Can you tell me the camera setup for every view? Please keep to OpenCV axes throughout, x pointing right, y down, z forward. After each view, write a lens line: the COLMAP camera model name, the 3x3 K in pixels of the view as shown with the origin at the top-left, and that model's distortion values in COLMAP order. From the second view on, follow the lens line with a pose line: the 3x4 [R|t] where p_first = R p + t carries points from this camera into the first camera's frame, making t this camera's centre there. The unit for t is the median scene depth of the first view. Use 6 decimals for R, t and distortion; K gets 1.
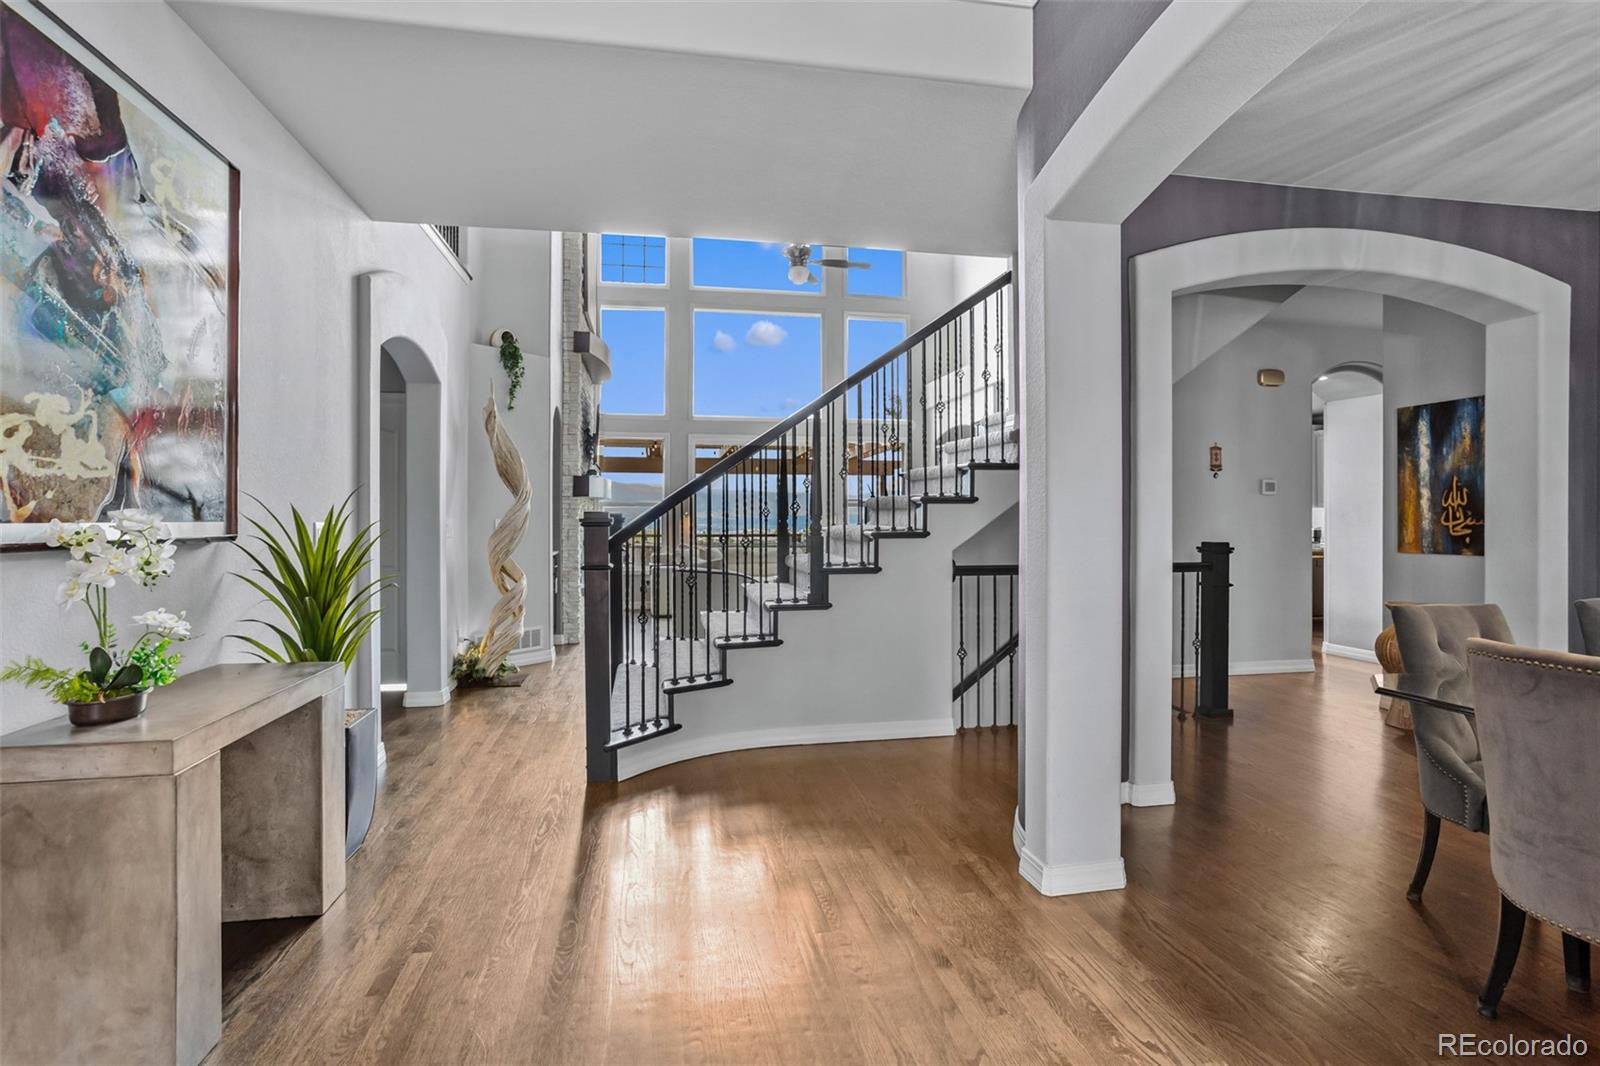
lens RADIAL K [[798.8, 0, 801.6], [0, 798.8, 523.0], [0, 0, 1]] dist [-0.000750, -0.000069]
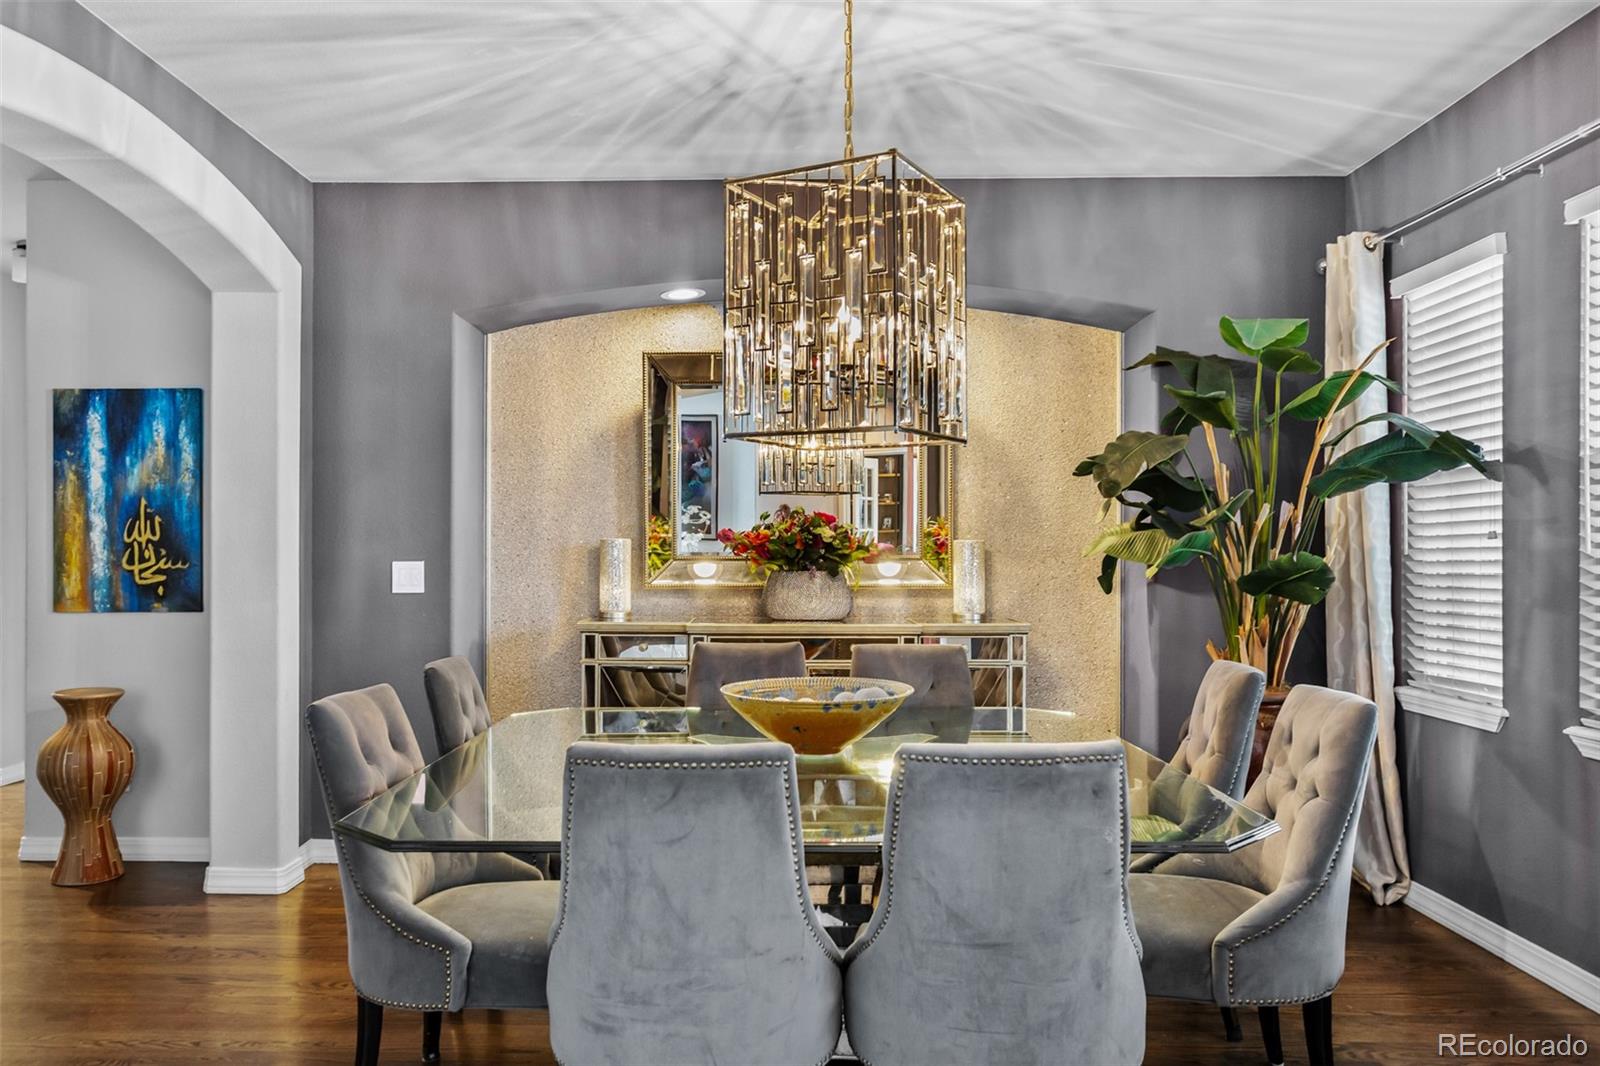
lens RADIAL K [[1166.4, 0, 786.1], [0, 1166.4, 557.6], [0, 0, 1]] dist [0.000135, 0.000065]
pose [[0.211683, -0.007660, 0.977308, -0.052142], [0.006712, 0.999957, 0.006384, -0.010437], [-0.977315, 0.005209, 0.211725, 0.244065]]
